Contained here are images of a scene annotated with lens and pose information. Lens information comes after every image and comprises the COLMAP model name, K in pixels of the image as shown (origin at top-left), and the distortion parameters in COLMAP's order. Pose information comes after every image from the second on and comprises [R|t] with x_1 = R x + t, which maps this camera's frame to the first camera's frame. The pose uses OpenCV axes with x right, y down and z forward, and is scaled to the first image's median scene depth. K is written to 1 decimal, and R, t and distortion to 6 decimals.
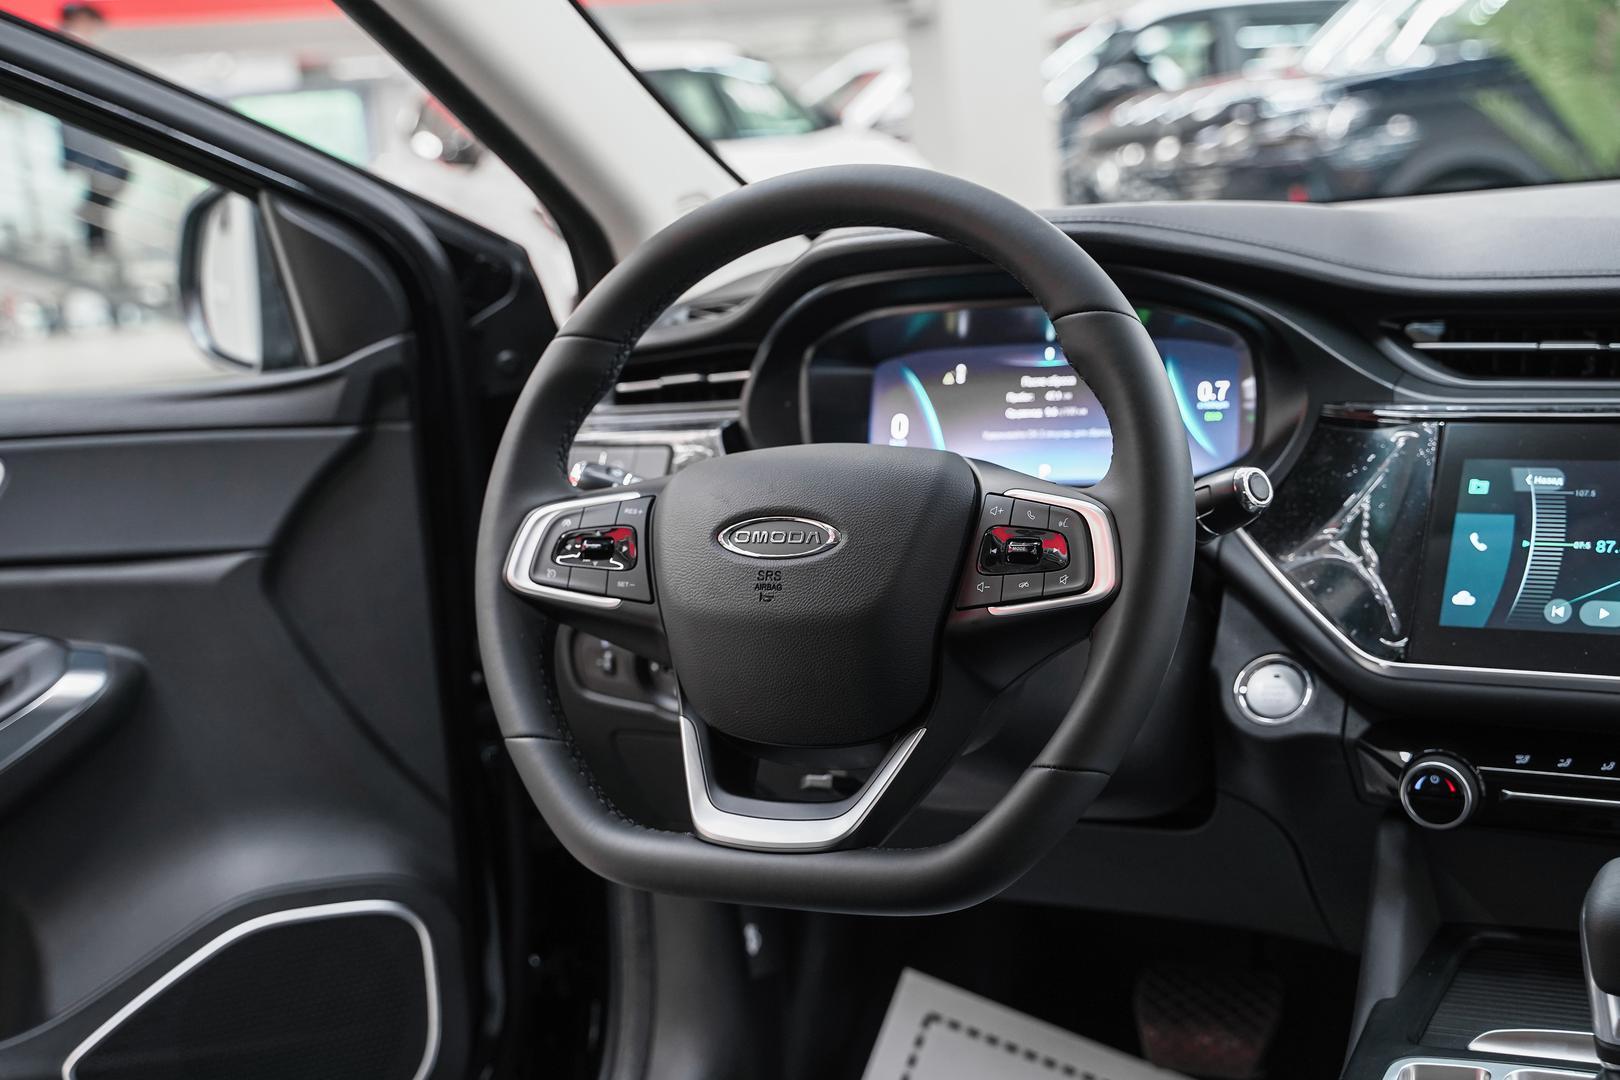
lens RADIAL K [[2089.3, 0, 856.8], [0, 2089.3, 531.2], [0, 0, 1]] dist [0.038743, 0.000000]
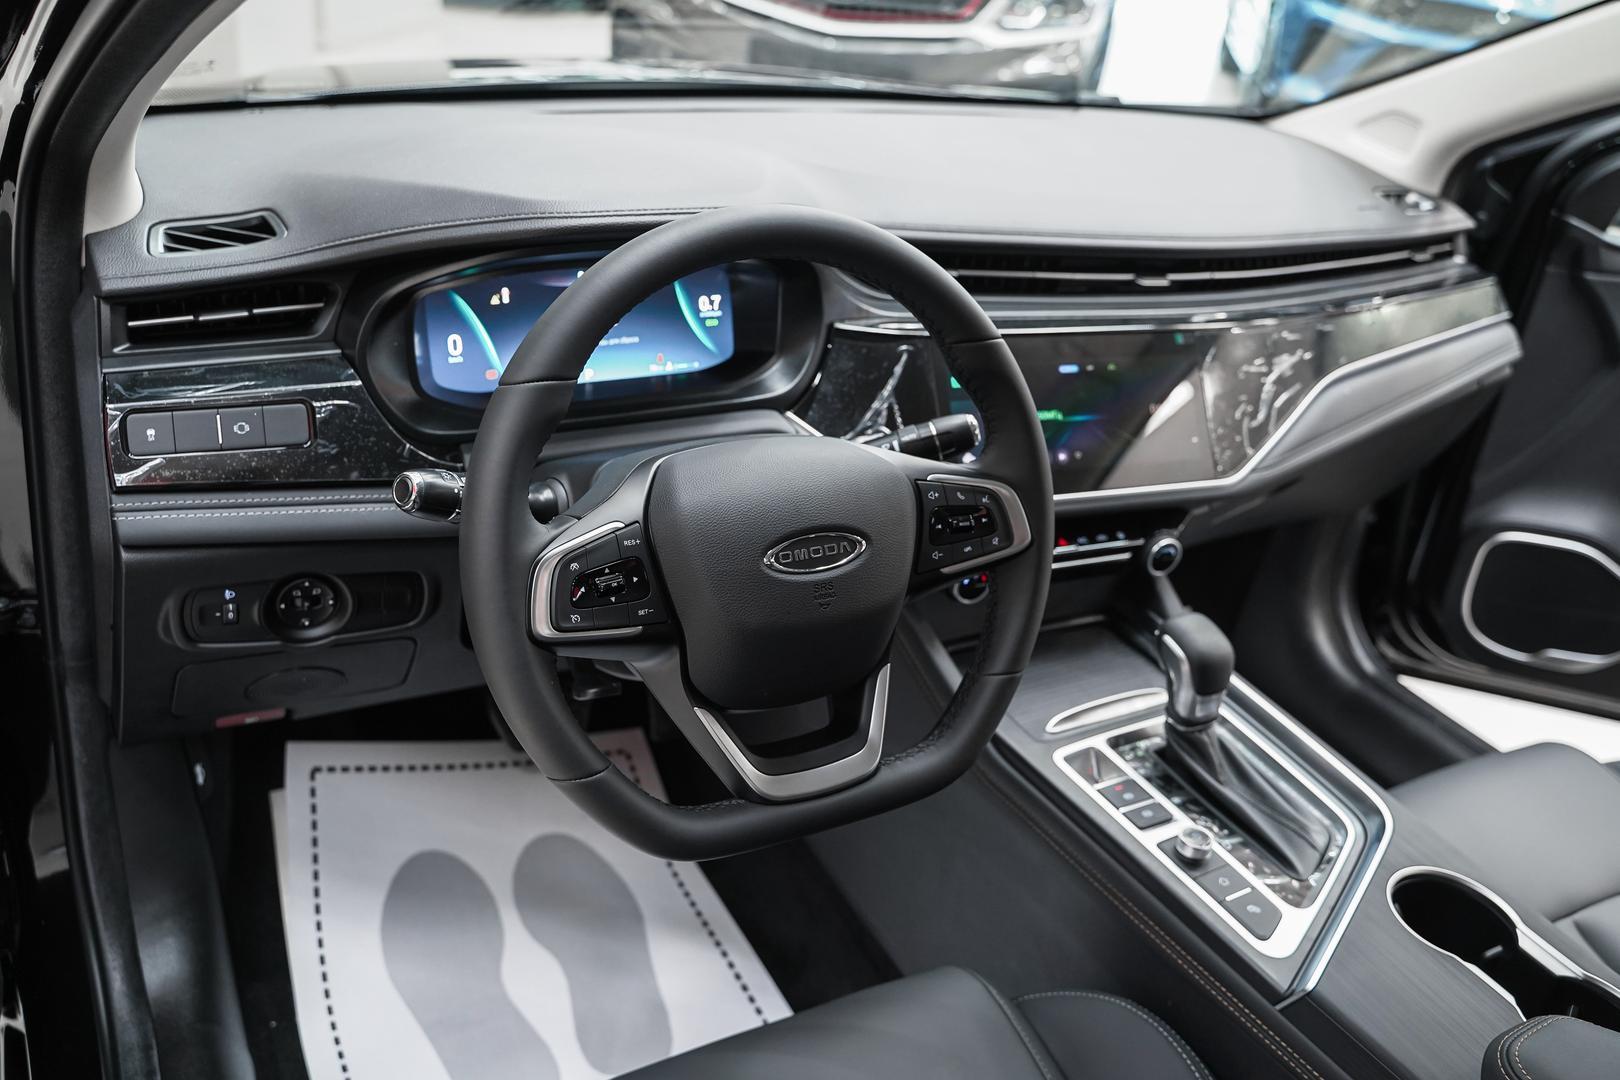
lens RADIAL K [[1335.9, 0, 819.4], [0, 1335.9, 541.6], [0, 0, 1]] dist [-0.109050, 0.075068]
pose [[0.547679, -0.253371, 0.797403, -0.547067], [-0.015074, 0.949903, 0.312180, -0.204741], [-0.836553, -0.182995, 0.516422, 0.524611]]
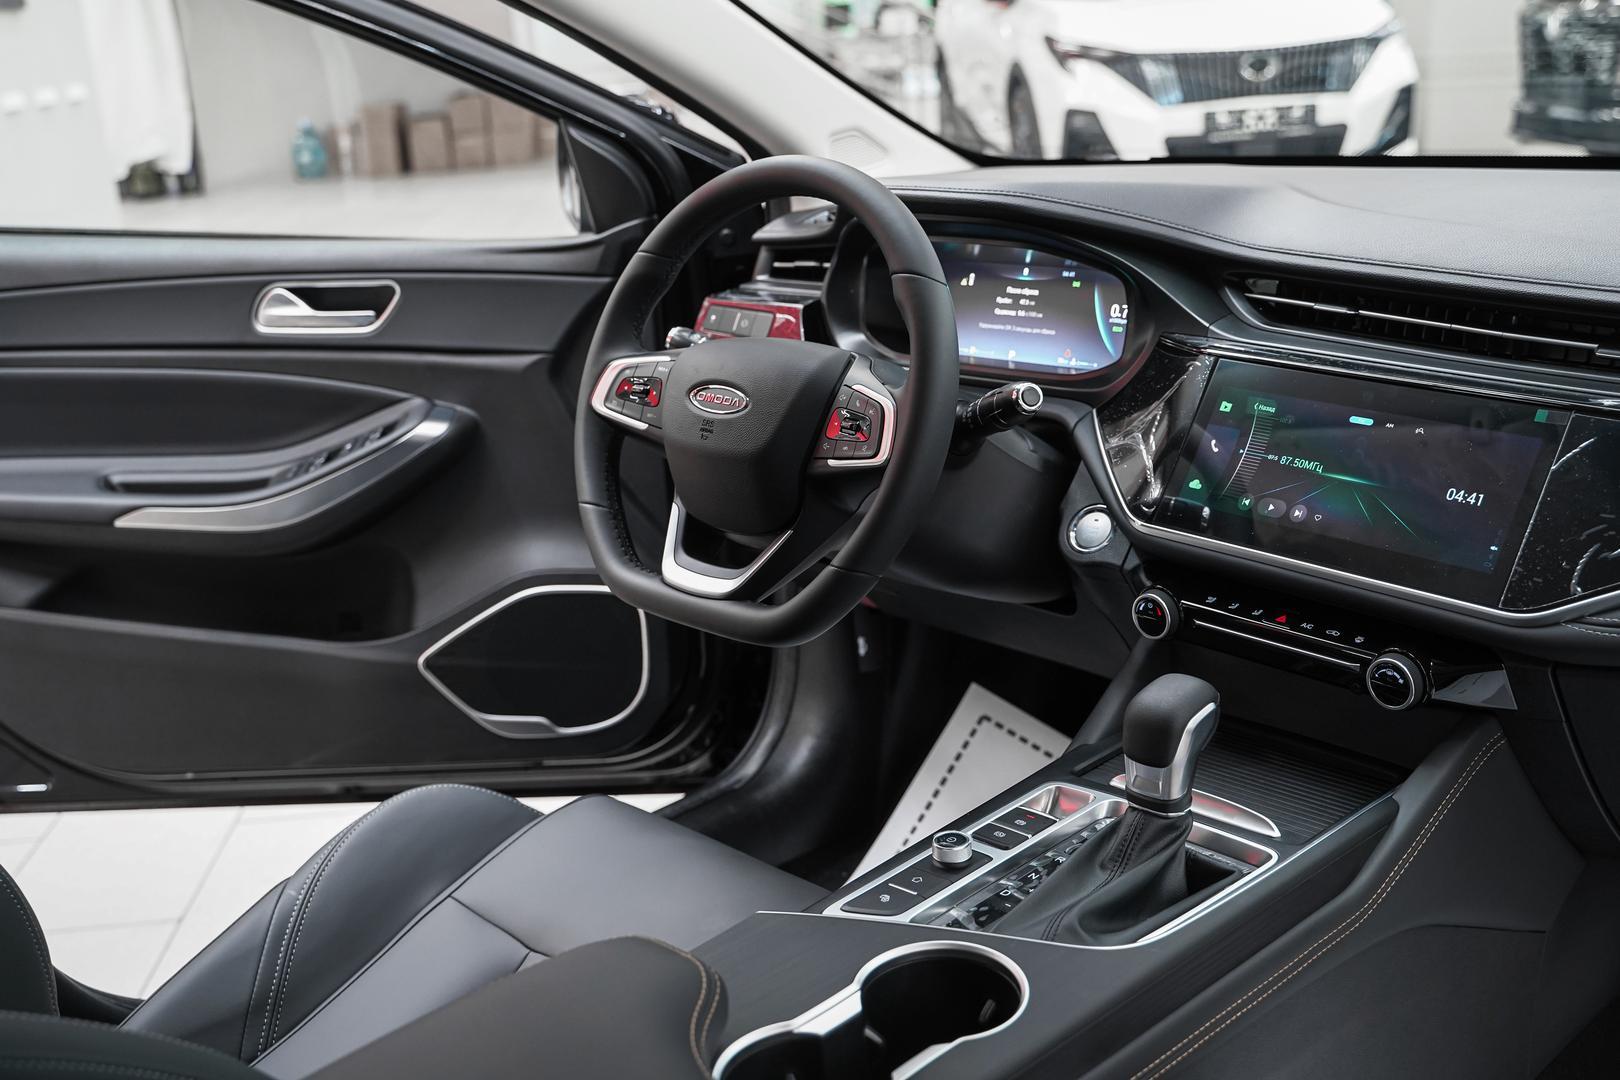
lens RADIAL K [[1746.1, 0, 791.3], [0, 1746.1, 499.6], [0, 0, 1]] dist [-0.030558, 0.000000]
pose [[0.941671, 0.118135, -0.315118, 0.377918], [-0.078592, 0.987667, 0.135411, -0.090742], [0.327229, -0.102747, 0.939343, -0.198613]]
